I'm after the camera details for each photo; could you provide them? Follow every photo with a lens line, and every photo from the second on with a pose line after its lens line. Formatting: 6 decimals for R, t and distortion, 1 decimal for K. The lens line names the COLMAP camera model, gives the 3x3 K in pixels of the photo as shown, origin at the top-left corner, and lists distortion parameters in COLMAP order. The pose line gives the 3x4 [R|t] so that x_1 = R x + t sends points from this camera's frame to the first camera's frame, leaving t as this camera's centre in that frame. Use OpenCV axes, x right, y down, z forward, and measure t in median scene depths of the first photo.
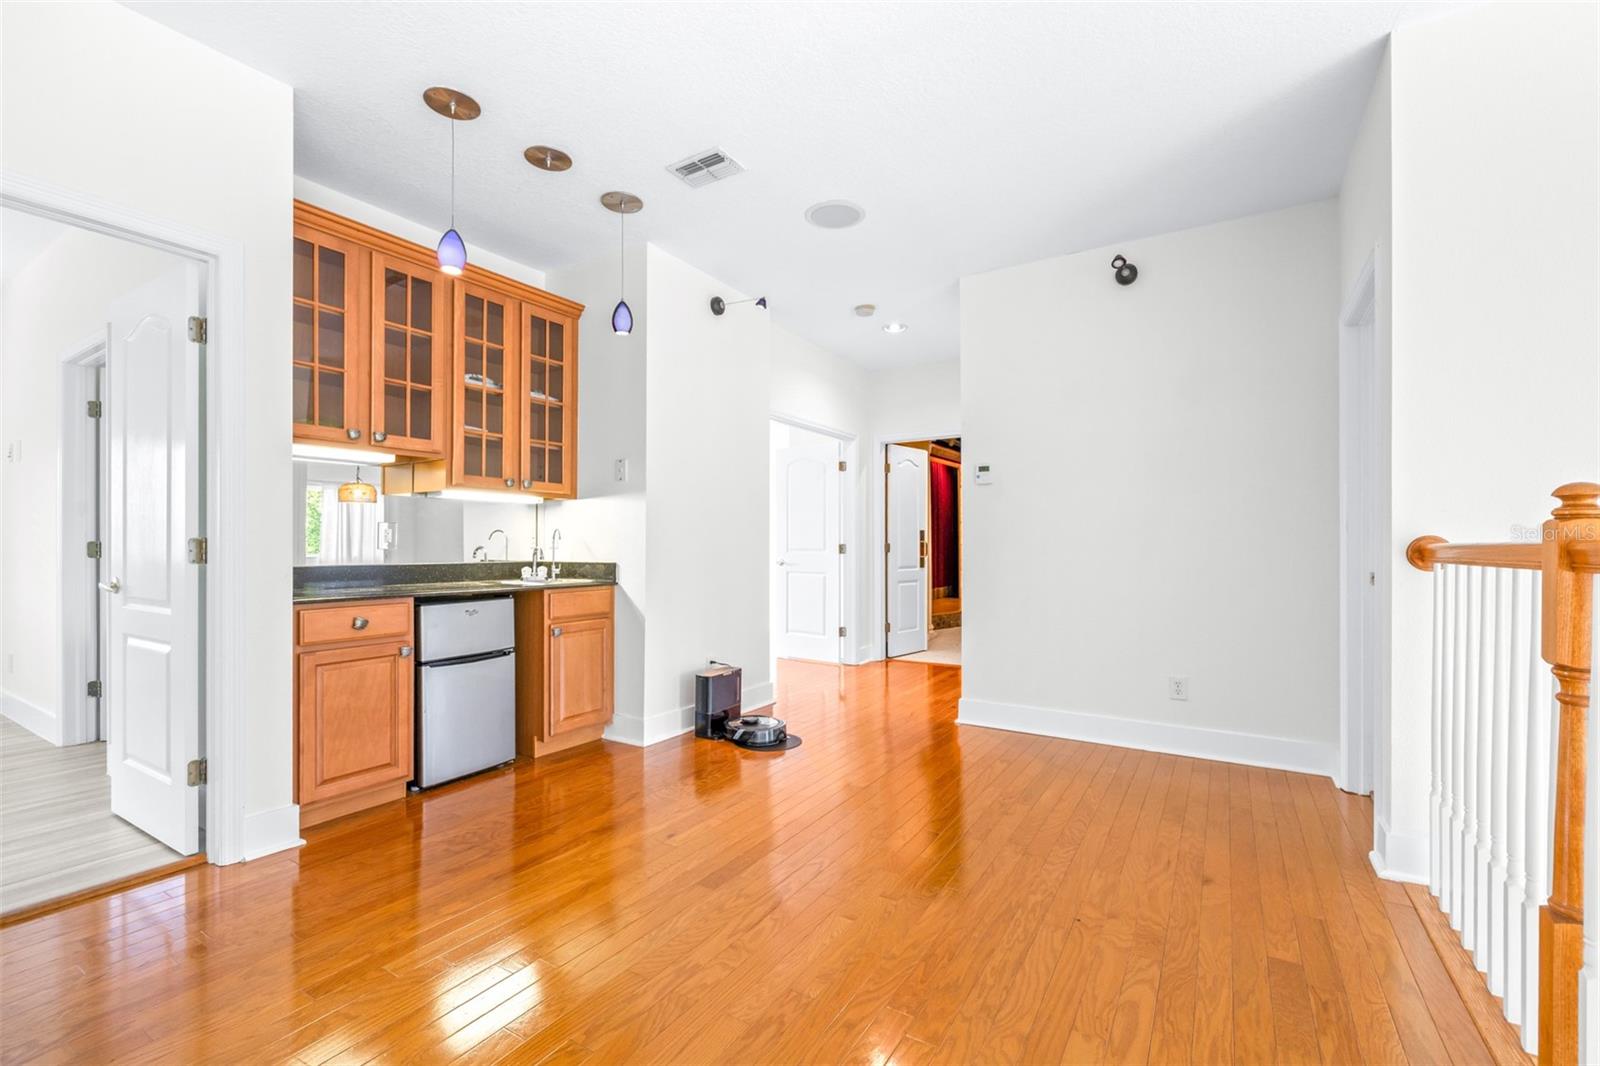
lens RADIAL K [[680.2, 0, 801.8], [0, 680.2, 546.5], [0, 0, 1]] dist [0.002726, 0.000380]
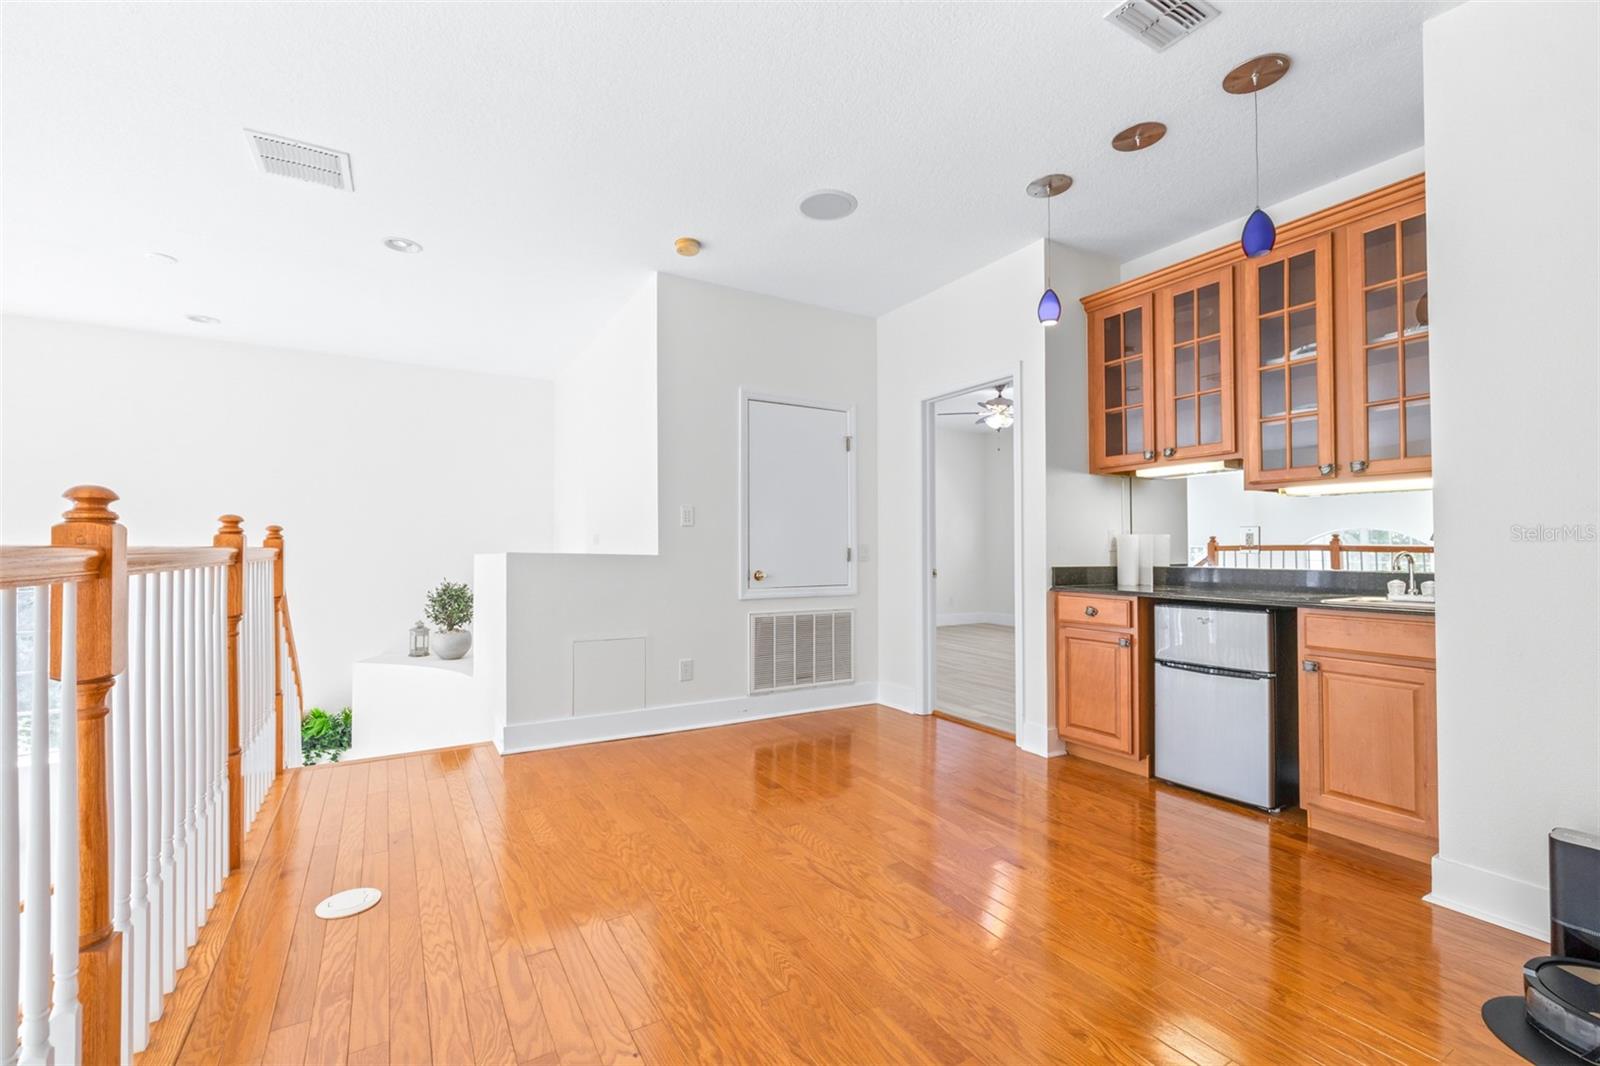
lens RADIAL K [[680.2, 0, 801.4], [0, 680.2, 540.1], [0, 0, 1]] dist [0.002726, 0.000380]
pose [[-0.459142, -0.010565, -0.888300, 0.650046], [0.000215, 0.999928, -0.012004, -0.004101], [0.888363, -0.005703, -0.459107, 0.988875]]
